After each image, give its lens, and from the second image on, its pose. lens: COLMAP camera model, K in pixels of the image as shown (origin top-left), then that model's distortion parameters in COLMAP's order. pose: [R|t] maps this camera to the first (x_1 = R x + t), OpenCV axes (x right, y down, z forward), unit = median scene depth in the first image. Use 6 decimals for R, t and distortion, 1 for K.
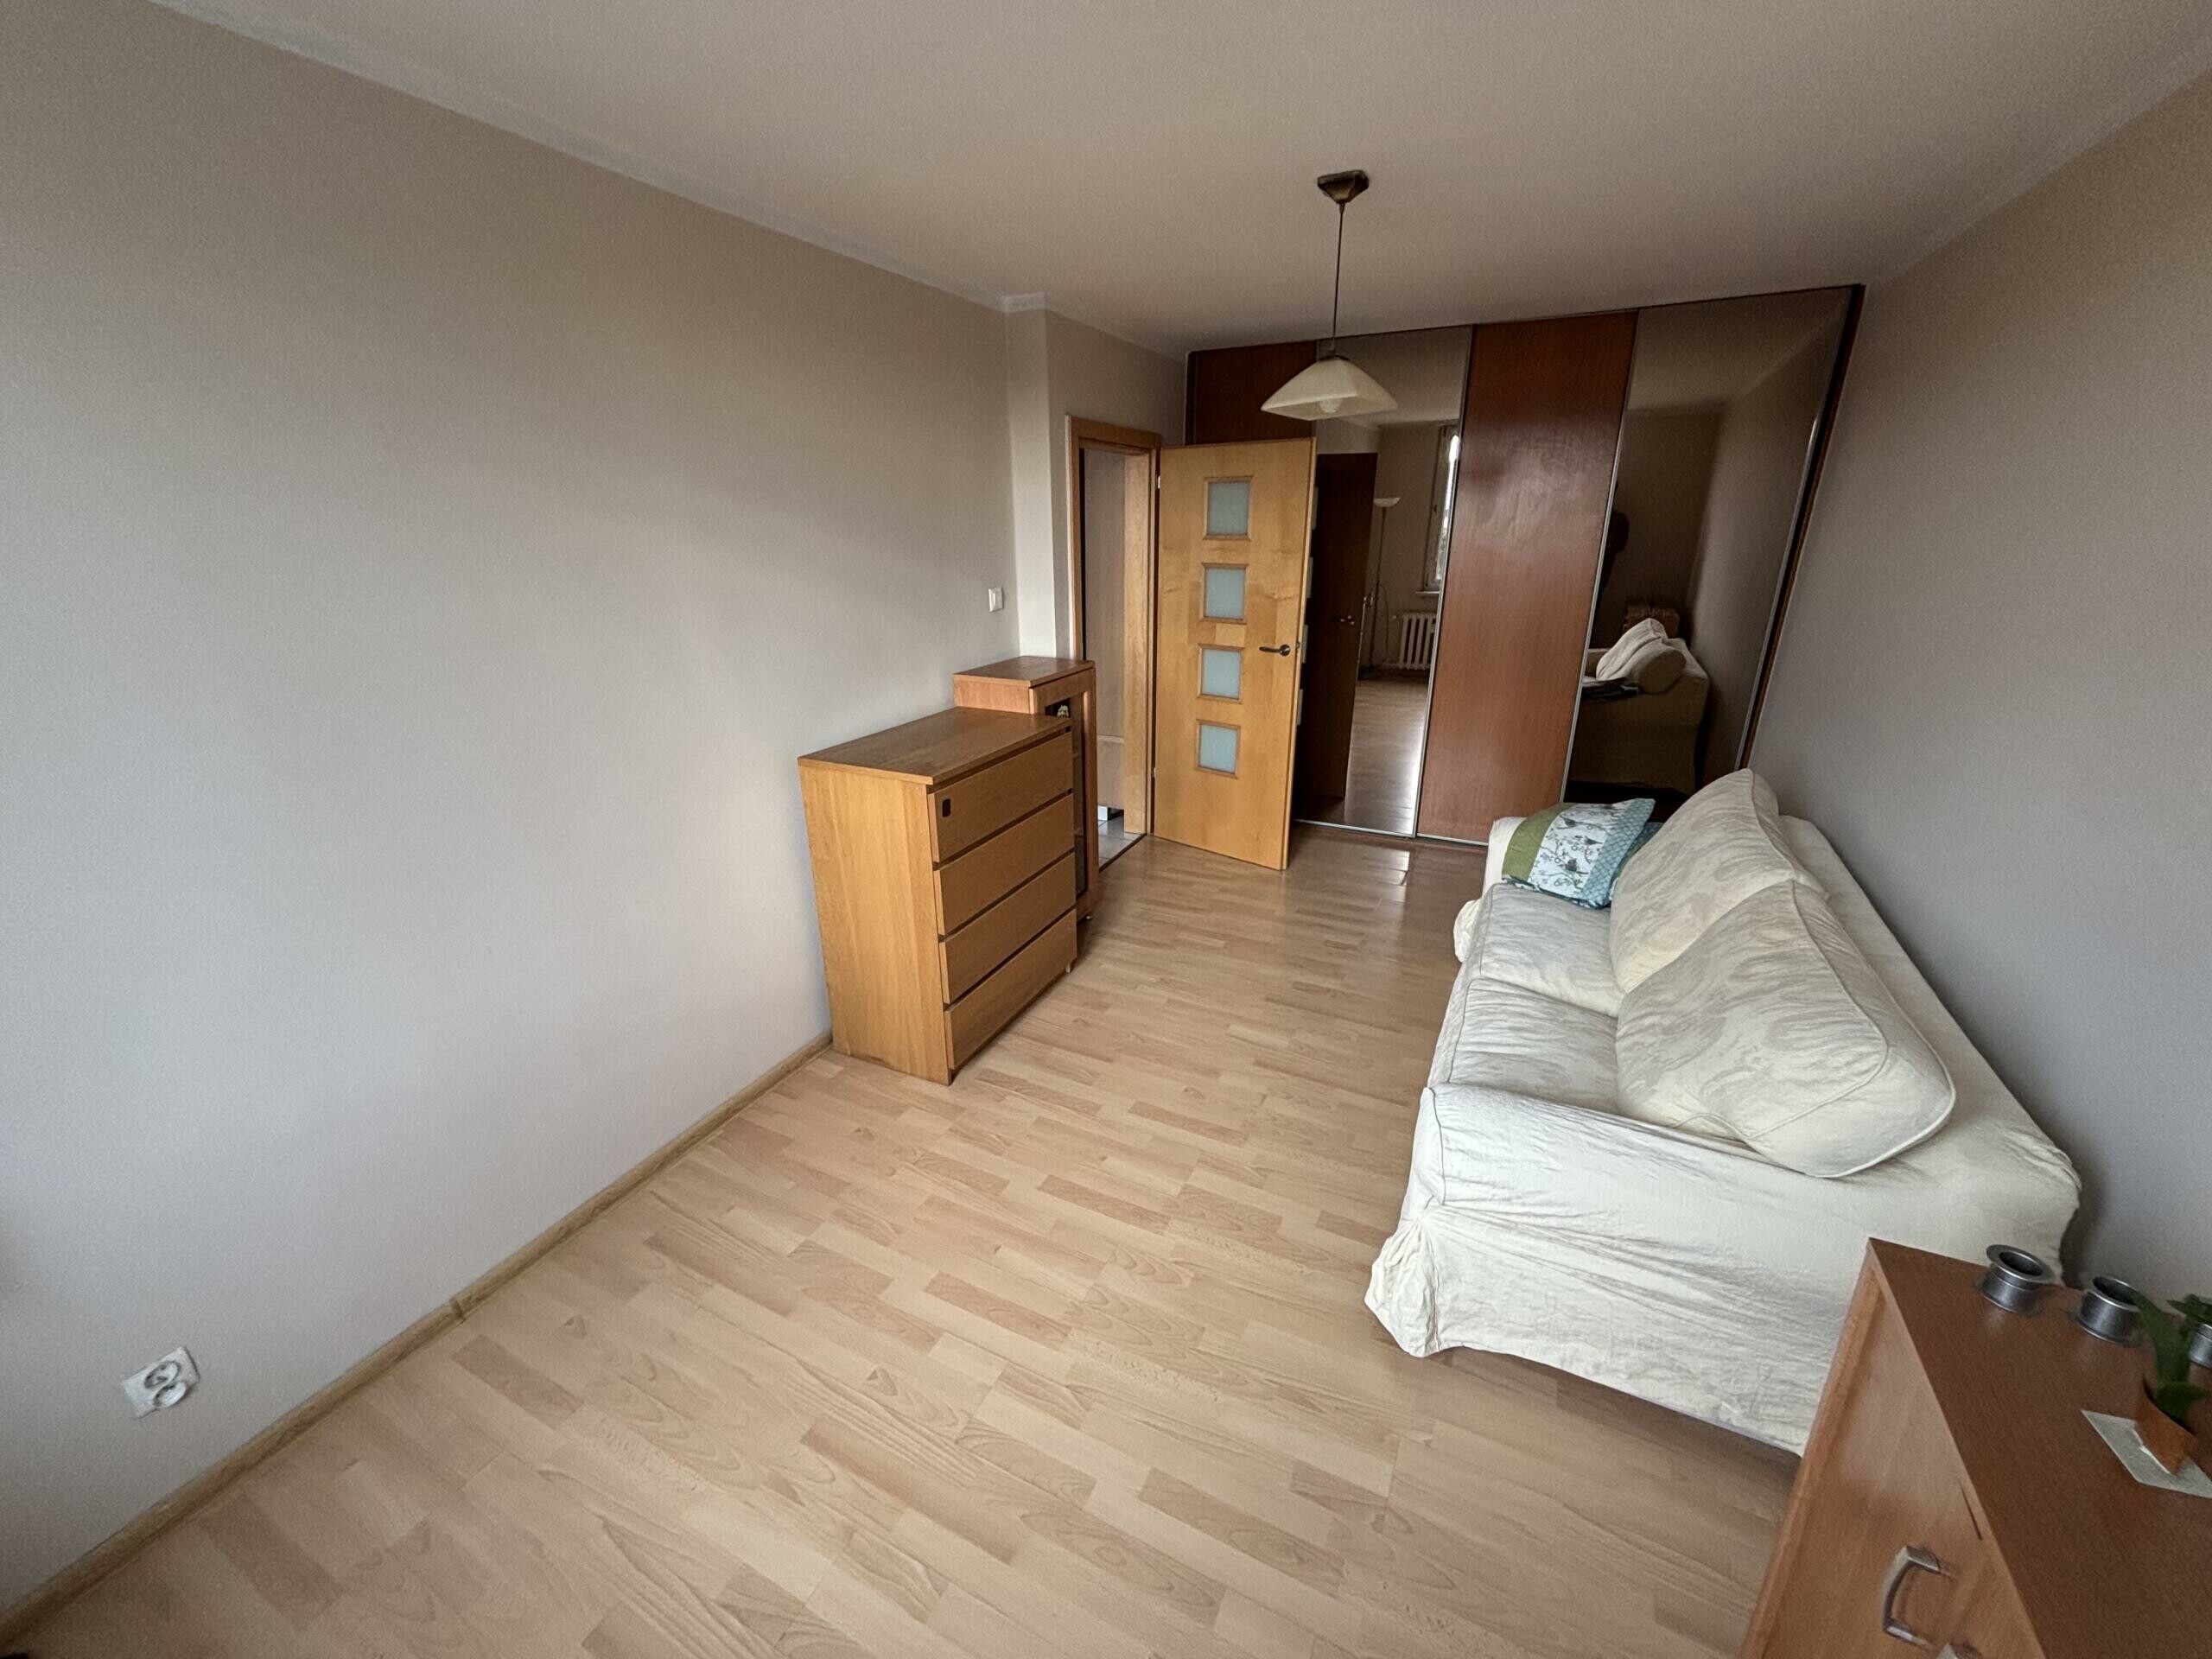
lens RADIAL K [[871.2, 0, 1098.6], [0, 871.2, 821.5], [0, 0, 1]] dist [-0.000396, -0.000046]
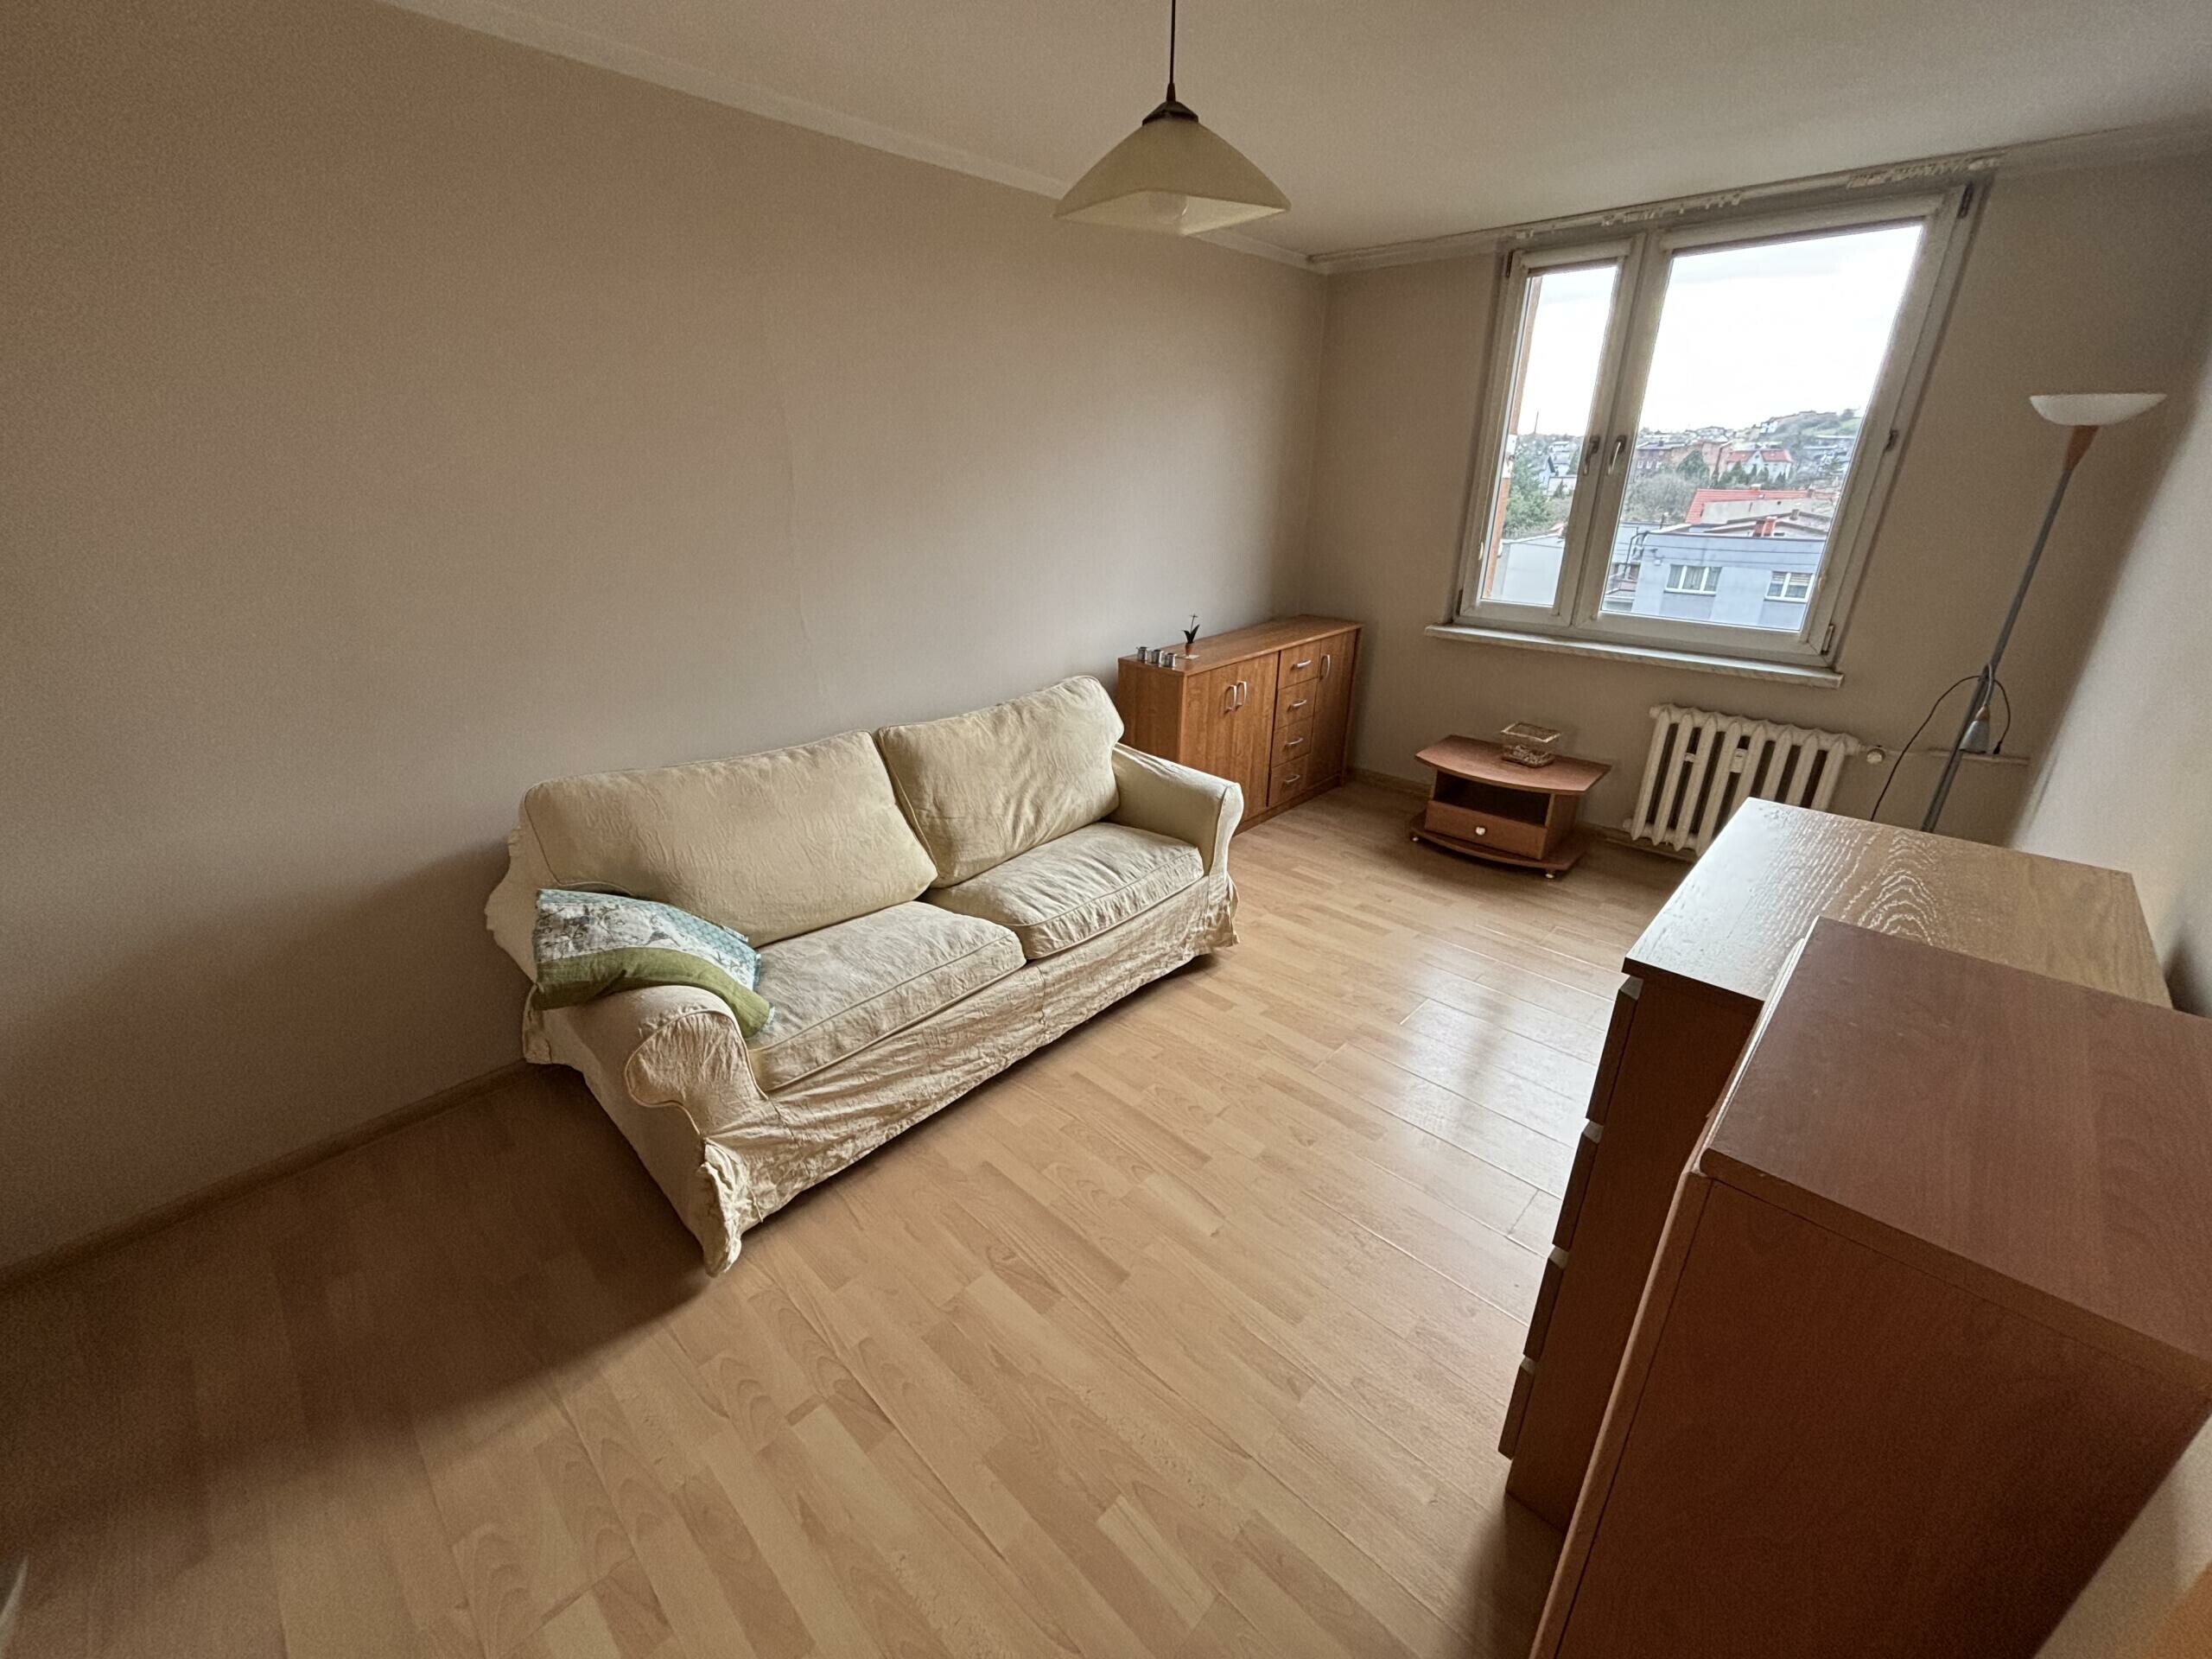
lens RADIAL K [[886.6, 0, 1106.0], [0, 886.6, 829.5], [0, 0, 1]] dist [0.000086, 0.000027]
pose [[-0.958457, -0.102131, 0.266325, 0.088747], [0.099296, 0.755828, 0.647197, -0.450404], [-0.267395, 0.646756, -0.714288, 1.389342]]
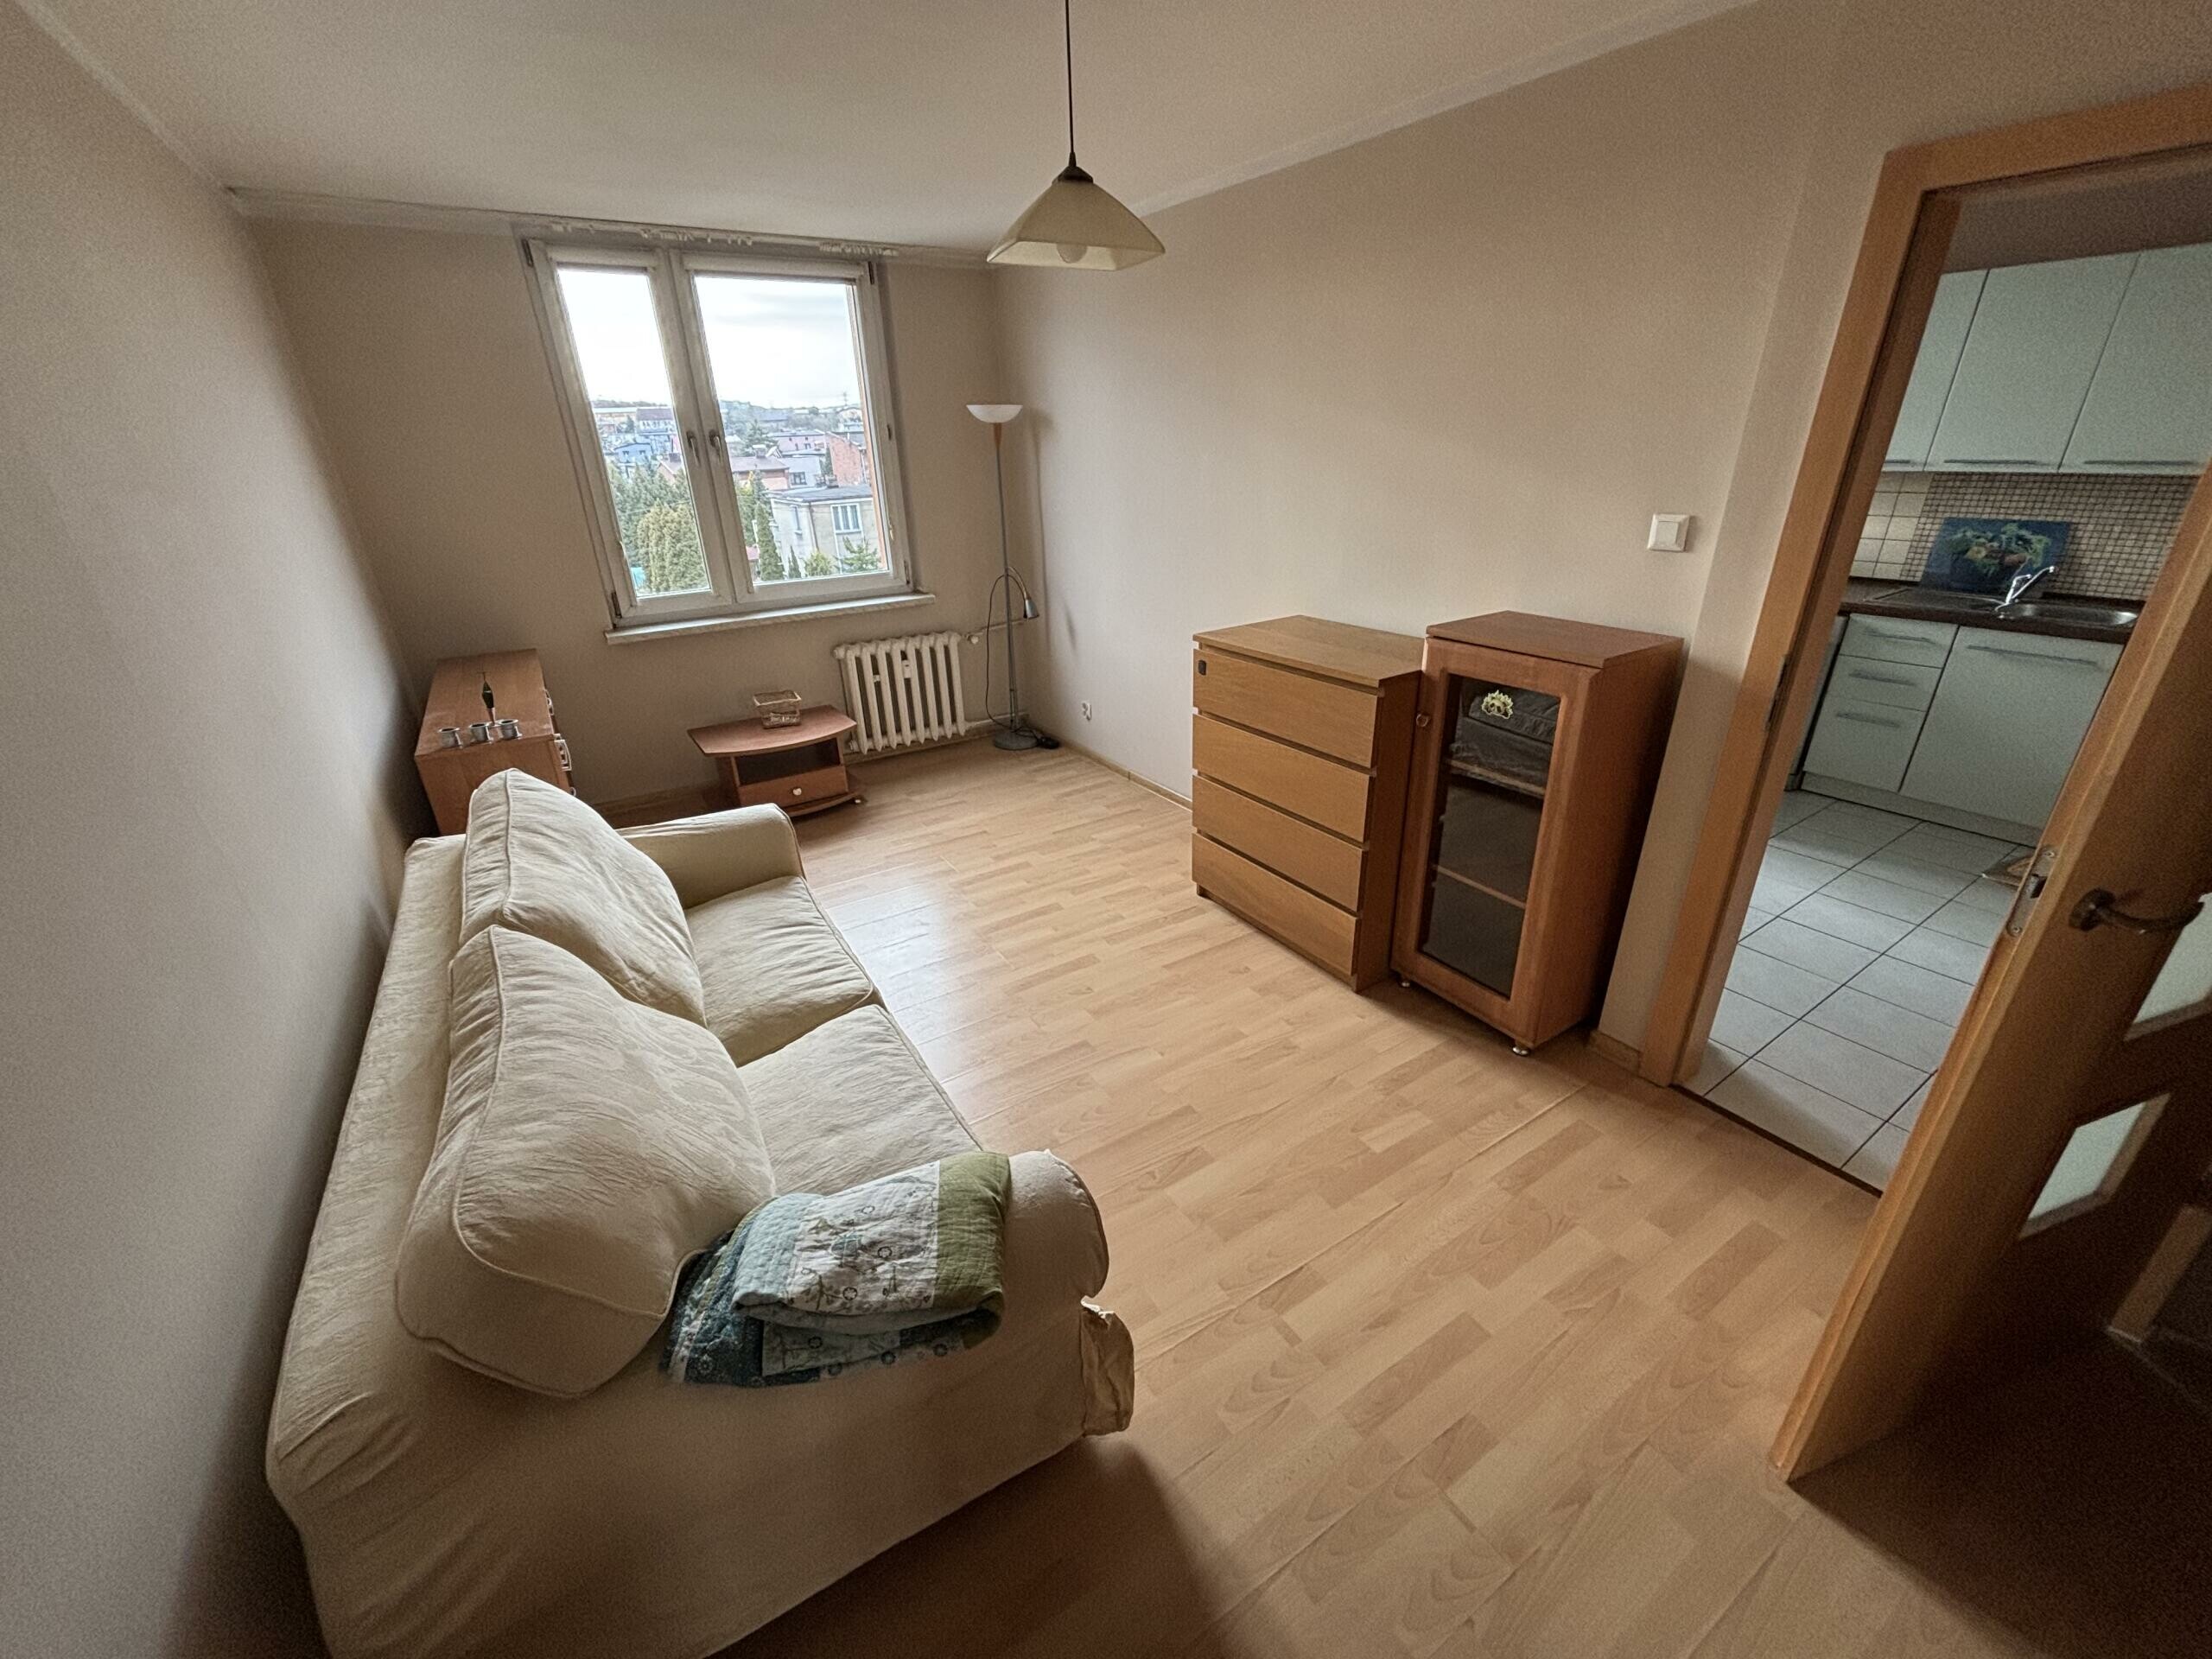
lens RADIAL K [[886.6, 0, 1106.0], [0, 886.6, 829.5], [0, 0, 1]] dist [0.000086, 0.000027]
pose [[-0.512996, 0.373350, -0.772946, 0.801099], [-0.246927, 0.798214, 0.549438, -0.413501], [0.822108, 0.472721, -0.317290, 1.203139]]
